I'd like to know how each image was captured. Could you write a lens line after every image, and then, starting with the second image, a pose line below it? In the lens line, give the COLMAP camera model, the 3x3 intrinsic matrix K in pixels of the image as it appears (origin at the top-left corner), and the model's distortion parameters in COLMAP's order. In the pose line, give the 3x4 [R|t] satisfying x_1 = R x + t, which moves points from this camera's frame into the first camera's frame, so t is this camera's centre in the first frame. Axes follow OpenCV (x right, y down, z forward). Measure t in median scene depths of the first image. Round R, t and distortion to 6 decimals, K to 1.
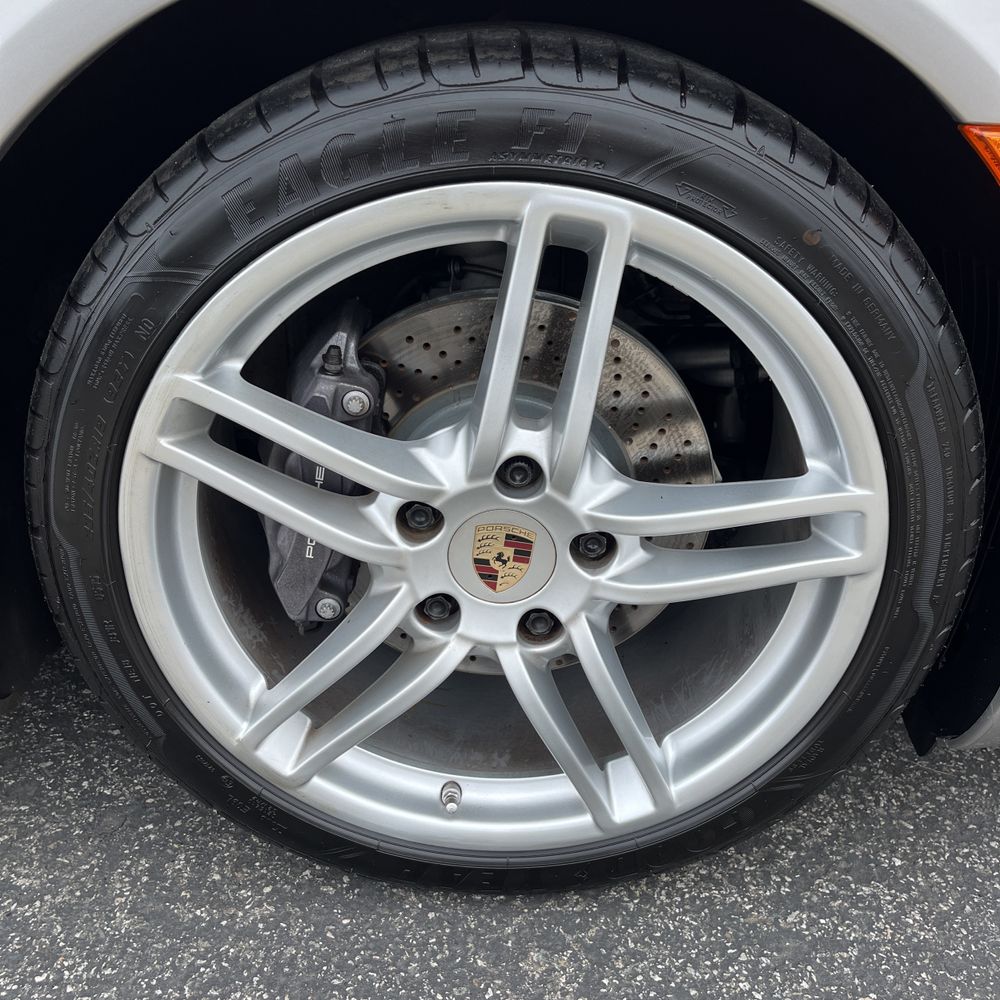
lens RADIAL K [[967.6, 0, 481.9], [0, 967.6, 487.0], [0, 0, 1]] dist [0.007419, 0.006772]
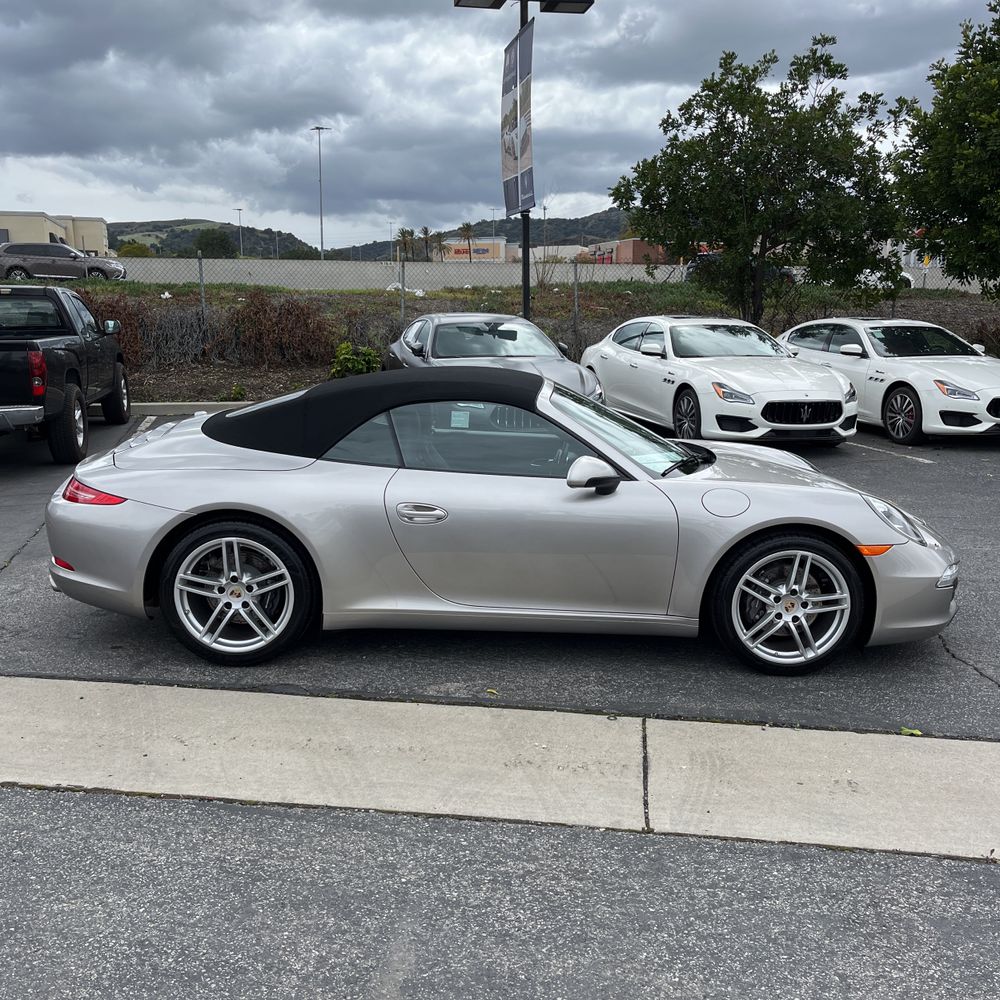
lens RADIAL K [[1008.6, 0, 506.9], [0, 1008.6, 500.9], [0, 0, 1]] dist [0.024942, -0.001741]
pose [[0.999712, 0.019775, 0.013594, -1.819586], [-0.015595, 0.965952, -0.258251, 1.076178], [-0.018238, 0.257965, 0.965982, -5.197354]]
